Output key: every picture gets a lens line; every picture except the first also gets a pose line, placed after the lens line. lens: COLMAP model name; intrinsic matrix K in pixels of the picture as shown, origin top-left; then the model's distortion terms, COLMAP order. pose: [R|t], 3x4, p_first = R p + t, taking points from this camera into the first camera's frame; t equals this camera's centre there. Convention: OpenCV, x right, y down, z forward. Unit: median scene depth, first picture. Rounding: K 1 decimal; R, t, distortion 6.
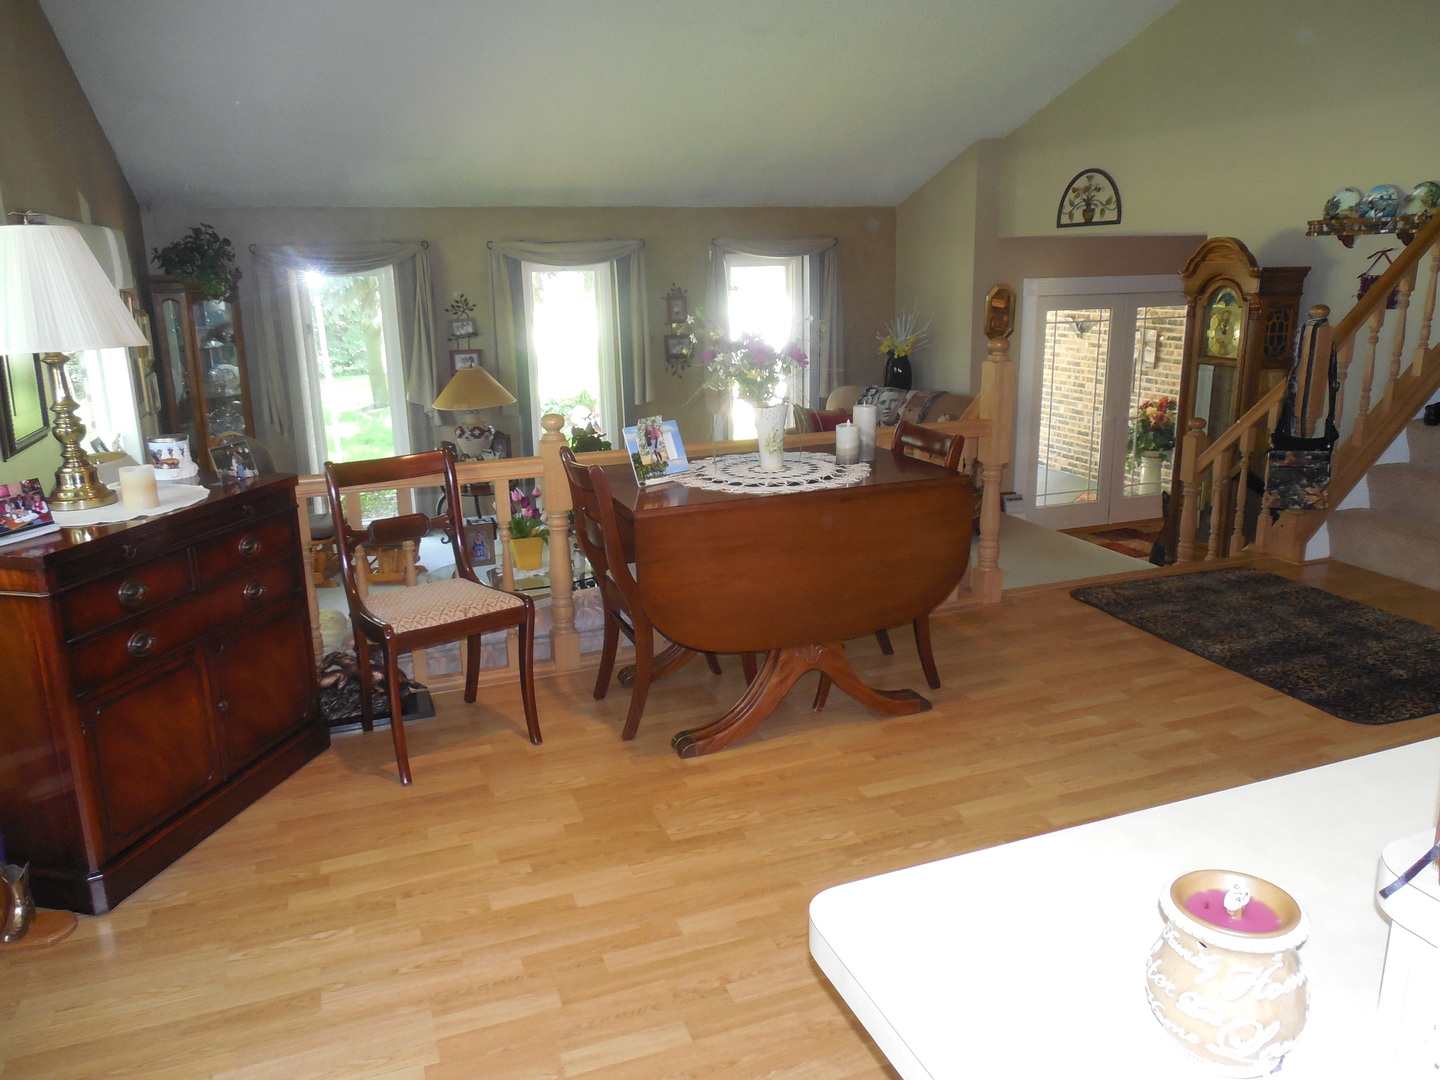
lens RADIAL K [[1082.6, 0, 721.2], [0, 1082.6, 538.5], [0, 0, 1]] dist [-0.004973, -0.003916]
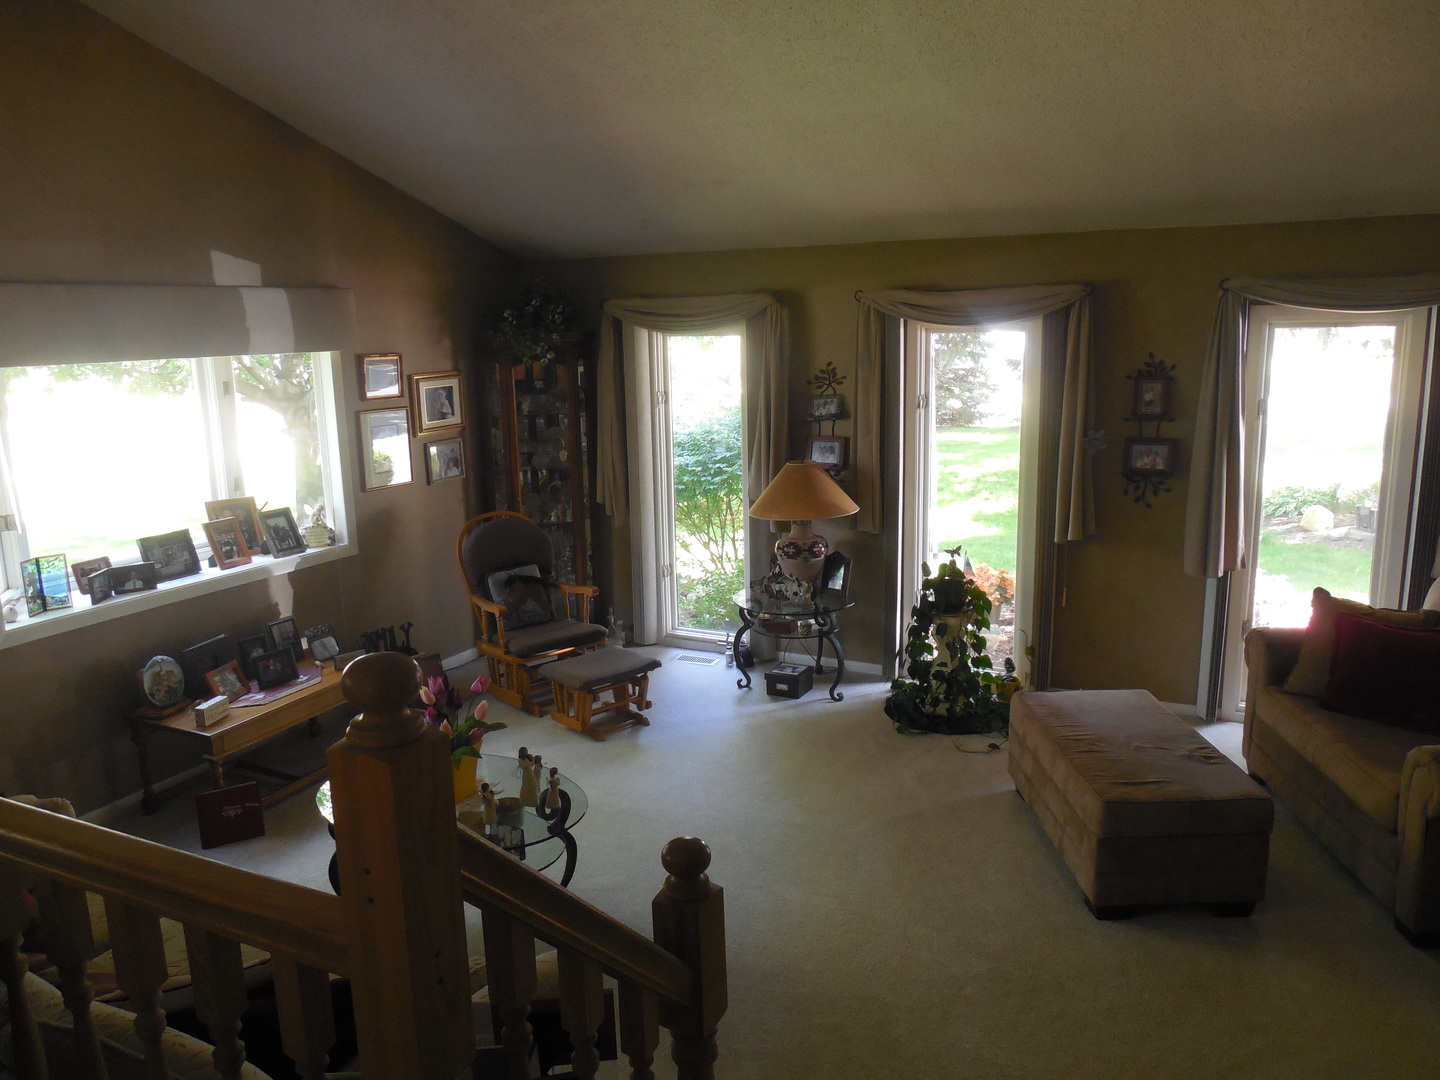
lens RADIAL K [[1082.6, 0, 724.3], [0, 1082.6, 529.2], [0, 0, 1]] dist [-0.004973, -0.003916]
pose [[0.675384, 0.145719, -0.722927, 0.263256], [-0.175453, 0.983886, 0.034406, -0.126888], [0.716291, 0.103602, 0.690068, 0.454304]]
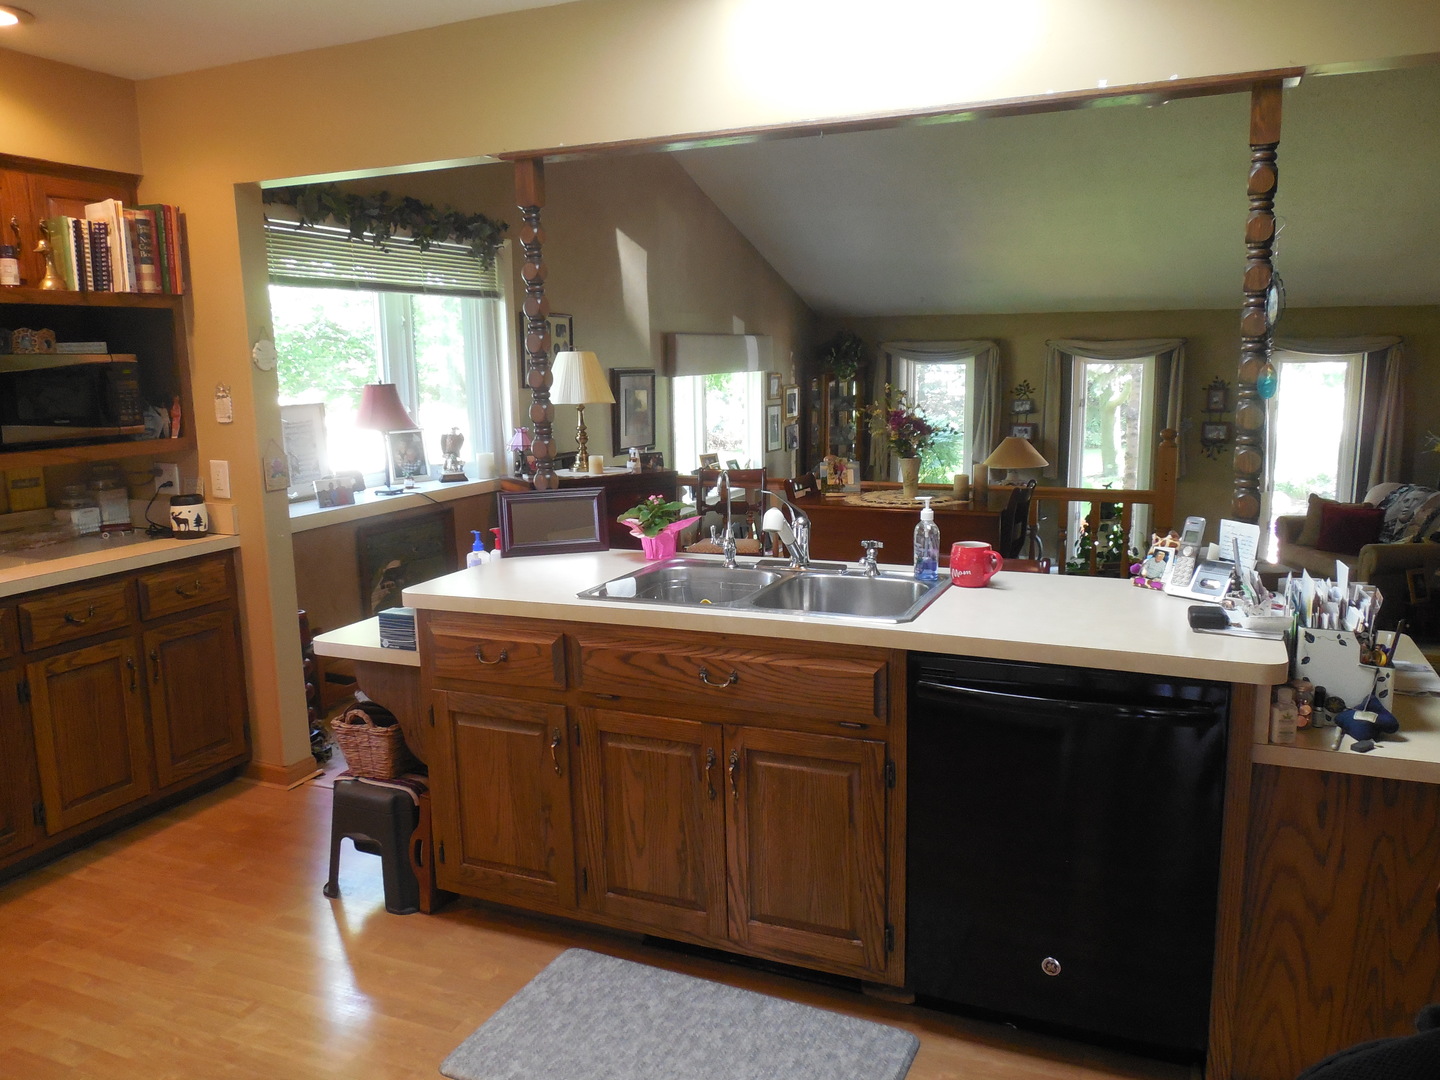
lens RADIAL K [[1082.6, 0, 717.8], [0, 1082.6, 538.5], [0, 0, 1]] dist [-0.004973, -0.003916]
pose [[0.718777, 0.130984, -0.682790, 0.396596], [-0.175594, 0.984455, 0.004005, 0.016645], [0.672700, 0.117015, 0.730604, -0.153353]]
